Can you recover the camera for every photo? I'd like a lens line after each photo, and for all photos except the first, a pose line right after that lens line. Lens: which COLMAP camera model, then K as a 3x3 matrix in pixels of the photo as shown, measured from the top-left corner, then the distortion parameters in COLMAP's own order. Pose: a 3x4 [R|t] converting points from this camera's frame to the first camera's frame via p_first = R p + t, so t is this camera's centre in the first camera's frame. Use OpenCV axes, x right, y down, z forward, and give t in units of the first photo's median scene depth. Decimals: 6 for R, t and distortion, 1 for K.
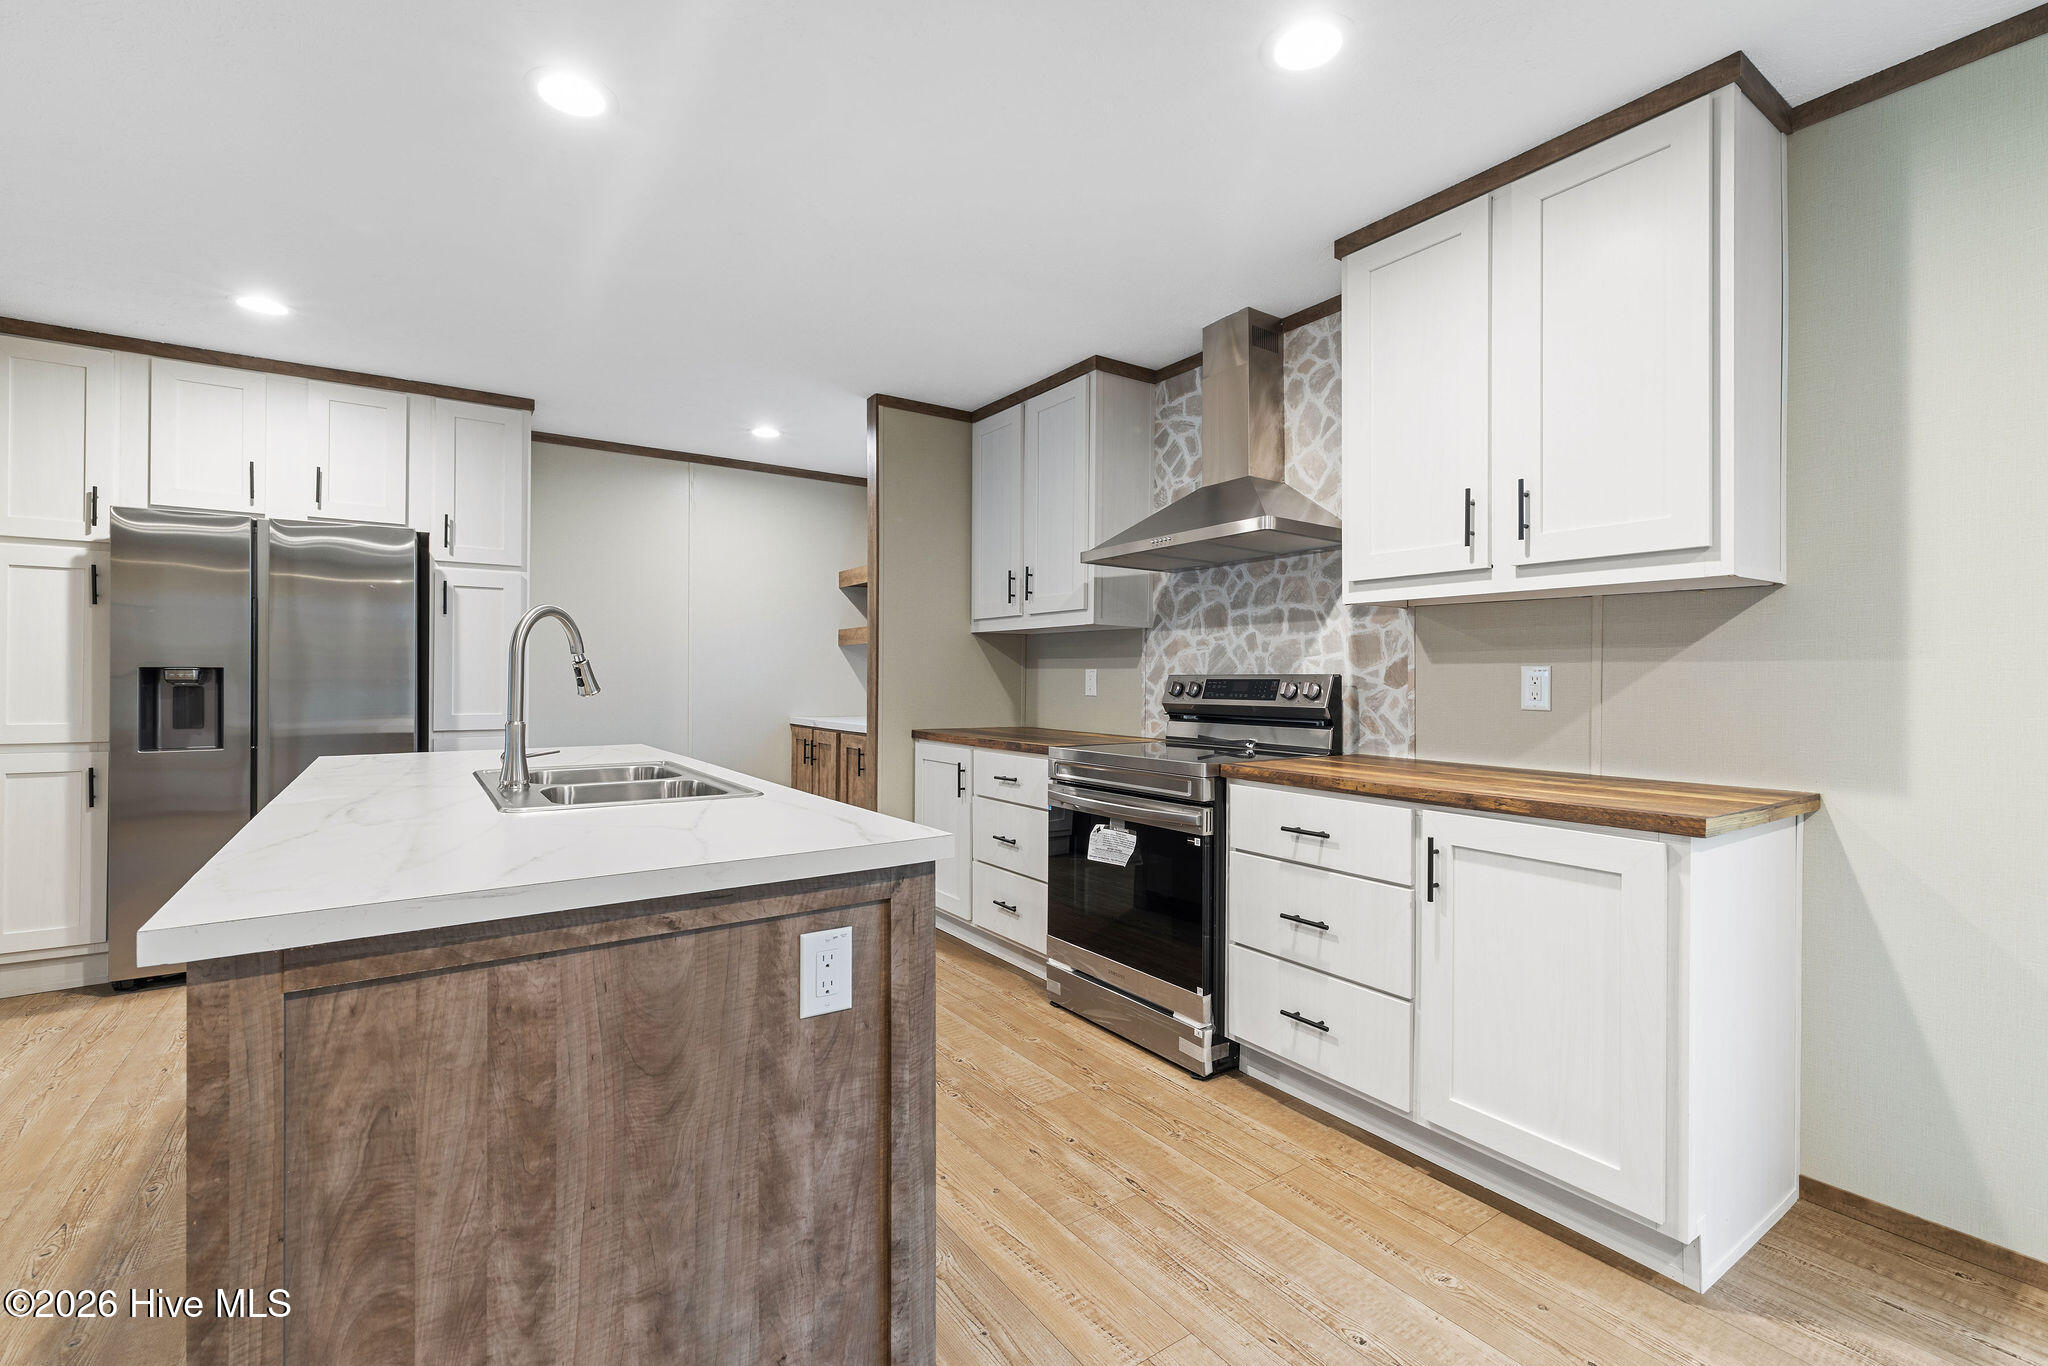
lens RADIAL K [[886.7, 0, 1025.7], [0, 886.7, 677.2], [0, 0, 1]] dist [-0.000618, 0.000120]
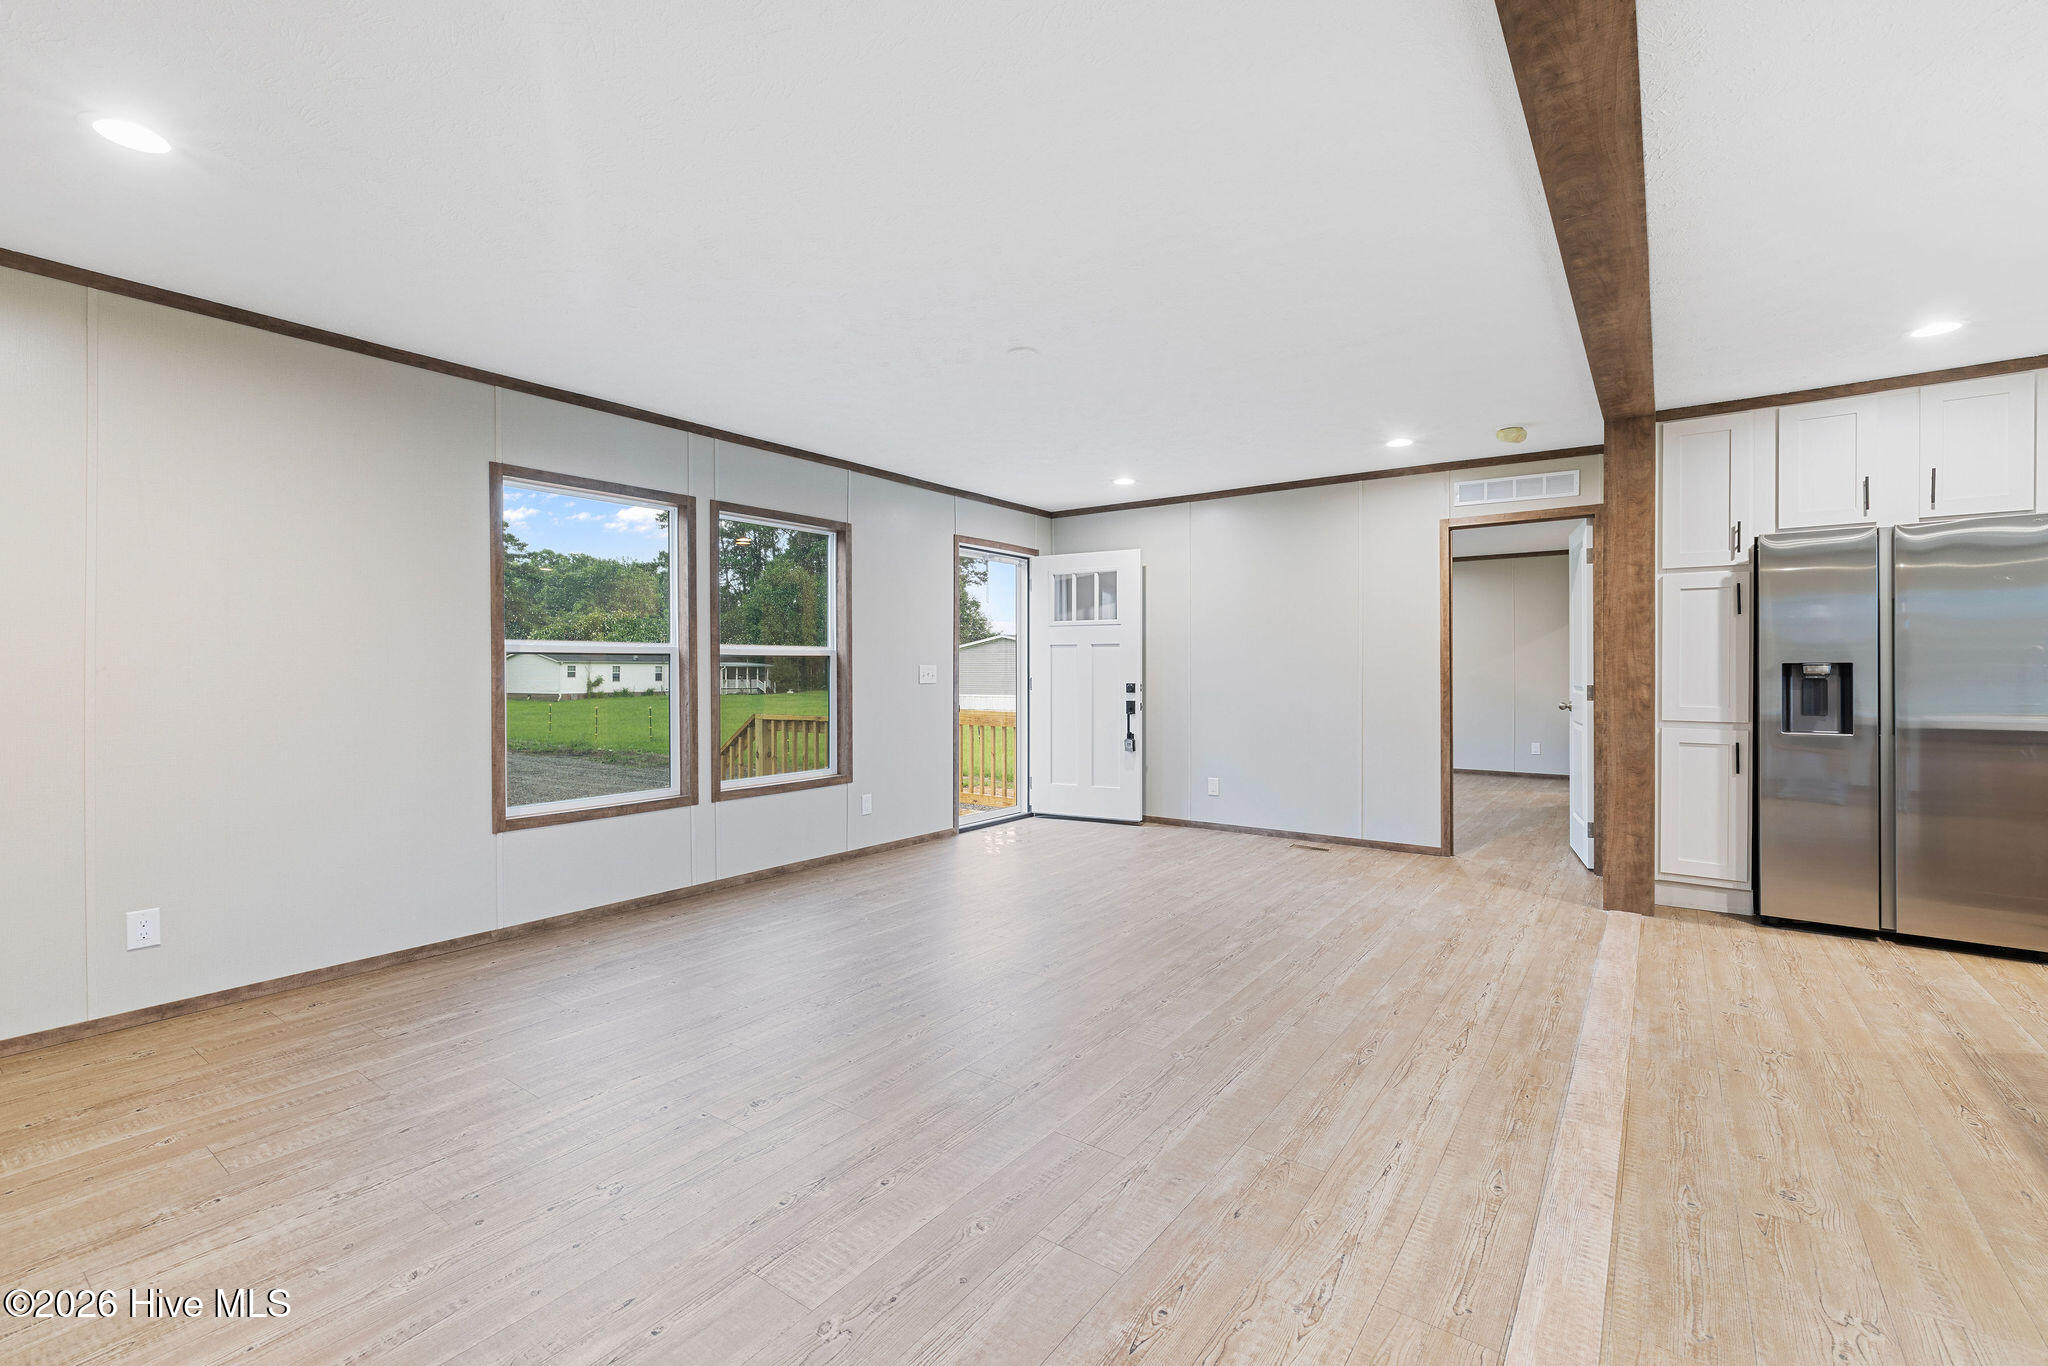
lens RADIAL K [[881.2, 0, 1026.0], [0, 881.2, 677.9], [0, 0, 1]] dist [-0.000642, 0.000723]
pose [[0.328613, 0.004068, -0.944456, -0.194834], [0.002824, 0.999982, 0.005290, -0.000645], [0.944461, -0.004406, 0.328595, -0.380532]]
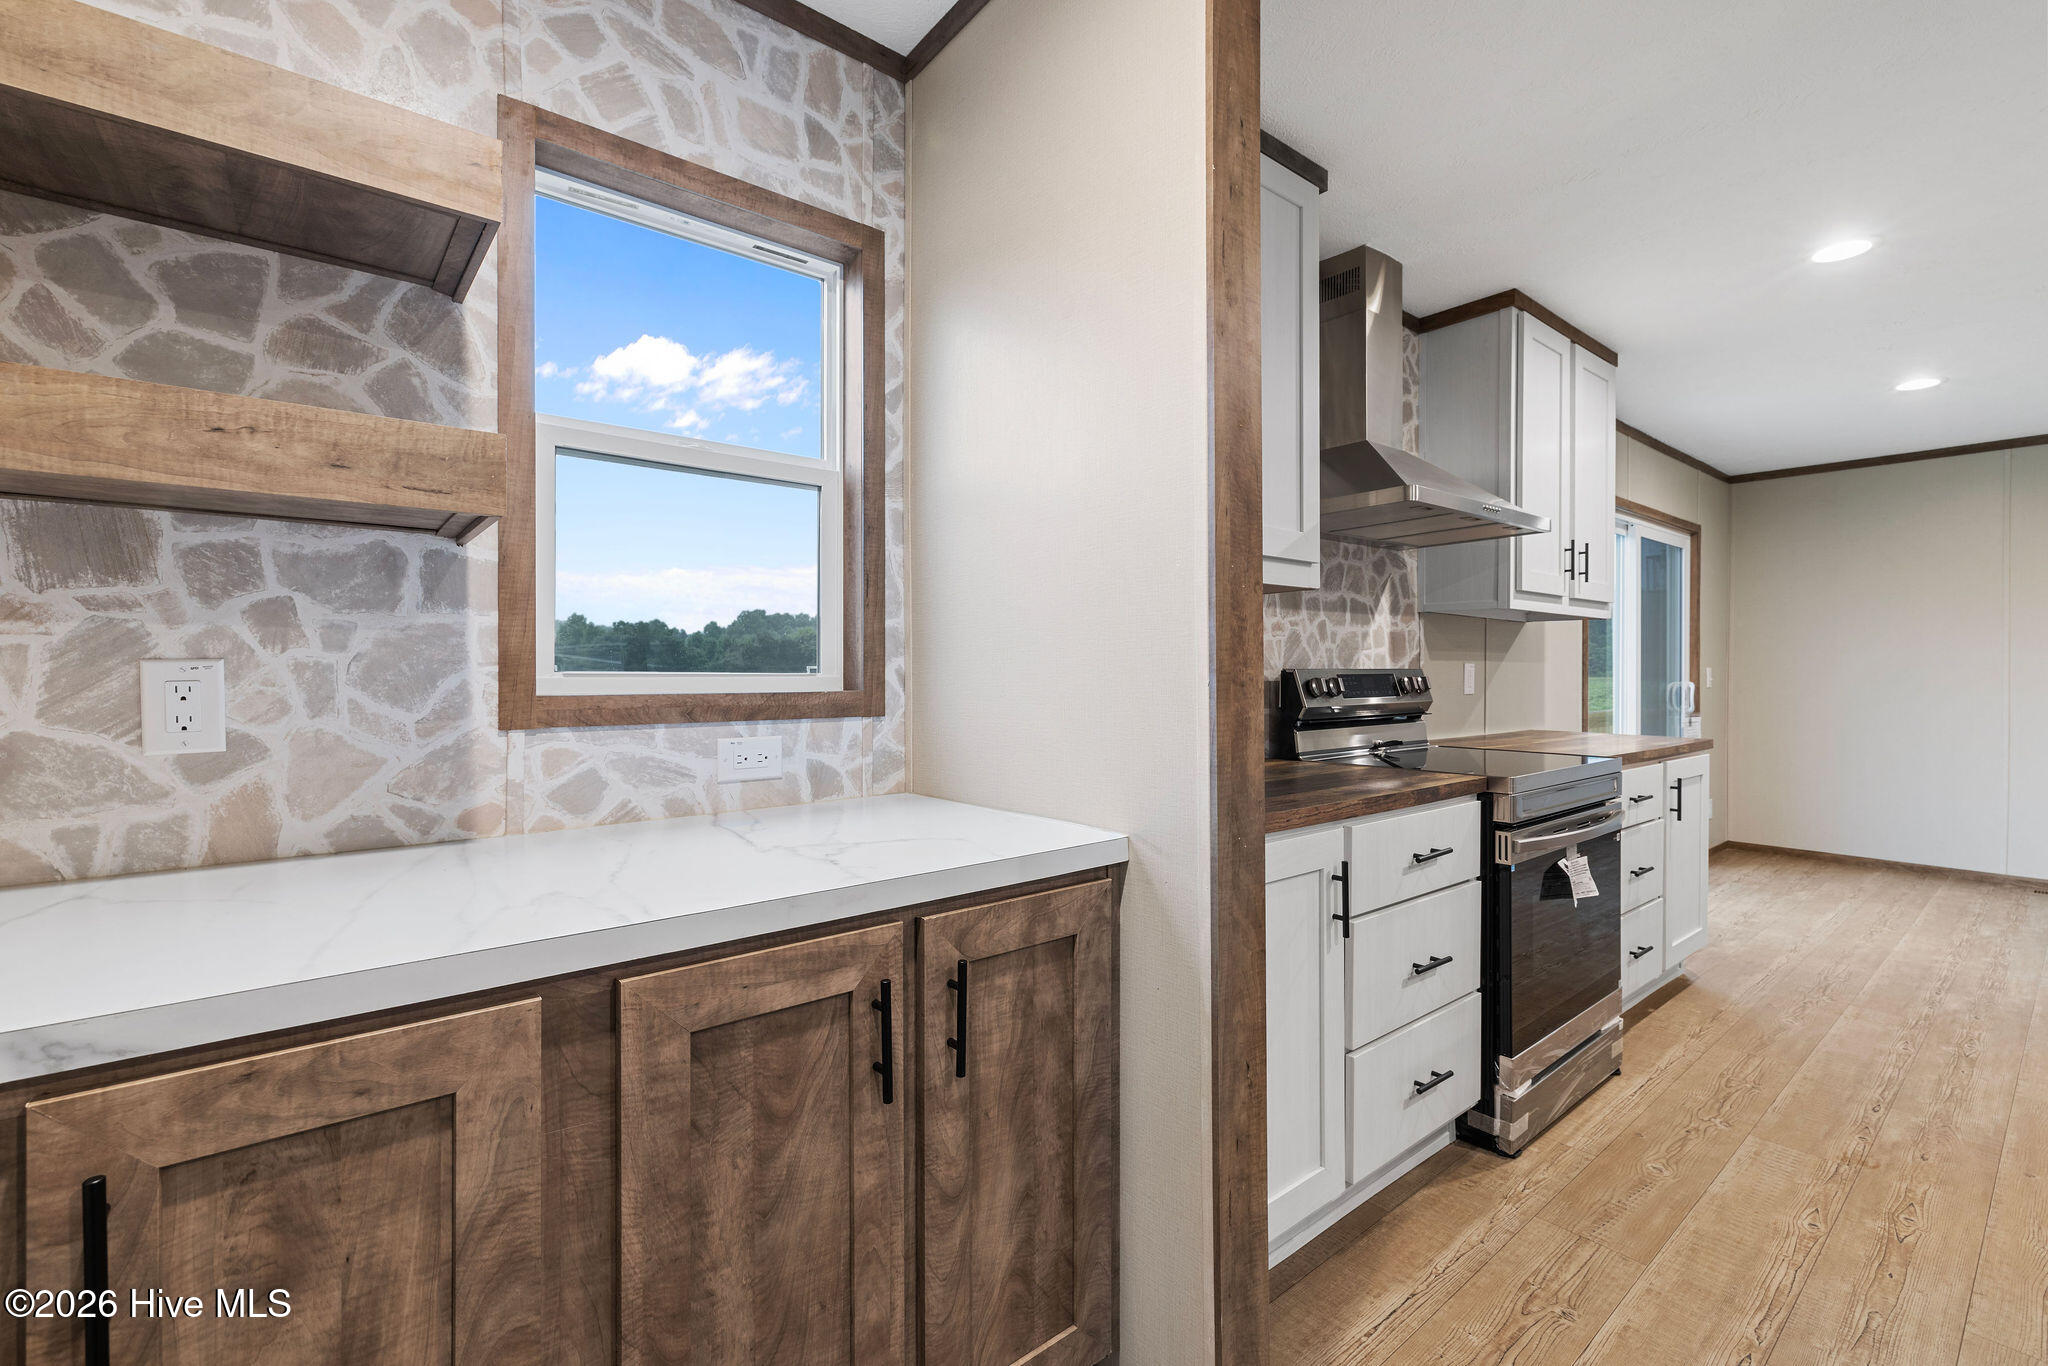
lens RADIAL K [[884.6, 0, 1026.3], [0, 884.6, 670.8], [0, 0, 1]] dist [-0.000507, 0.001303]
pose [[-0.077535, -0.004631, 0.996979, -0.588008], [-0.002486, 0.999987, 0.004452, -0.003894], [-0.996987, -0.002133, -0.077546, 1.366425]]
